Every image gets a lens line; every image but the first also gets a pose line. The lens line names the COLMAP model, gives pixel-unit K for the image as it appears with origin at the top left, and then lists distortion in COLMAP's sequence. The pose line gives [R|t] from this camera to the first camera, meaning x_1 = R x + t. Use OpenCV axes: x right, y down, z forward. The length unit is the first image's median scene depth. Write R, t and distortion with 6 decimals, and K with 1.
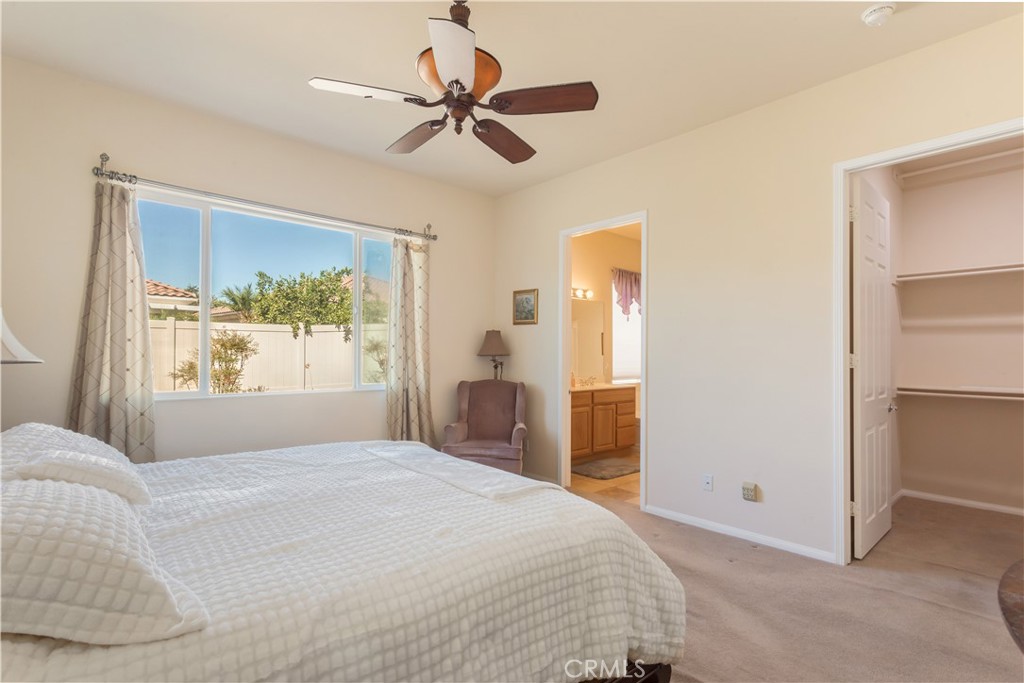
lens RADIAL K [[488.2, 0, 510.6], [0, 488.2, 350.1], [0, 0, 1]] dist [0.003402, 0.000804]
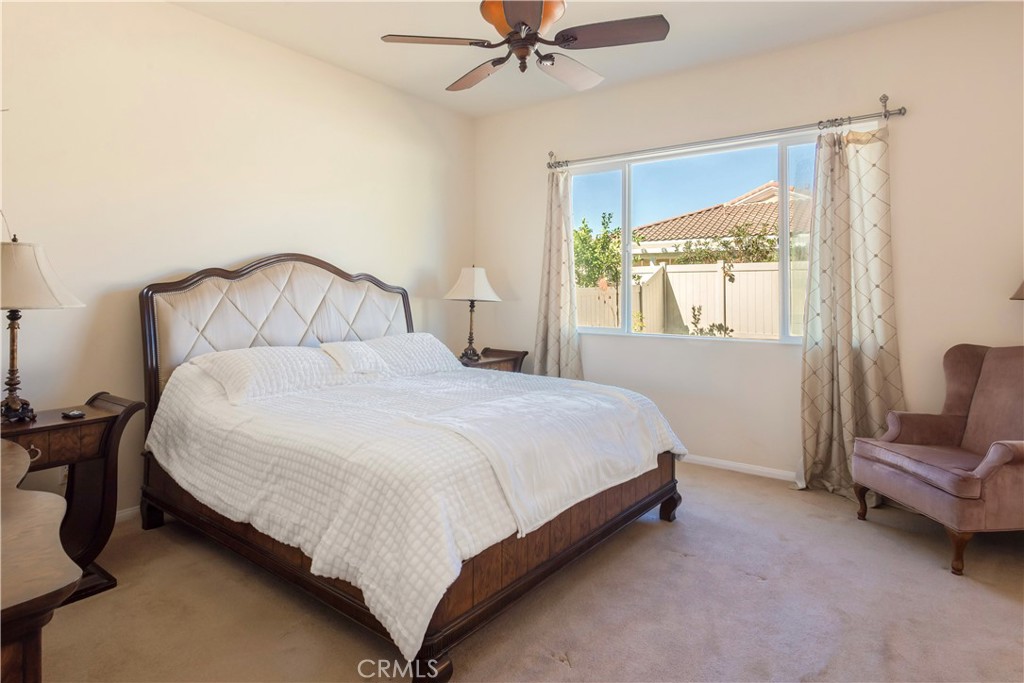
lens RADIAL K [[556.9, 0, 491.6], [0, 556.9, 321.1], [0, 0, 1]] dist [-0.000652, -0.000209]
pose [[0.201775, 0.040937, -0.978576, 0.538236], [0.004167, 0.999081, 0.042654, 0.008516], [0.979423, -0.012684, 0.201419, 0.395846]]
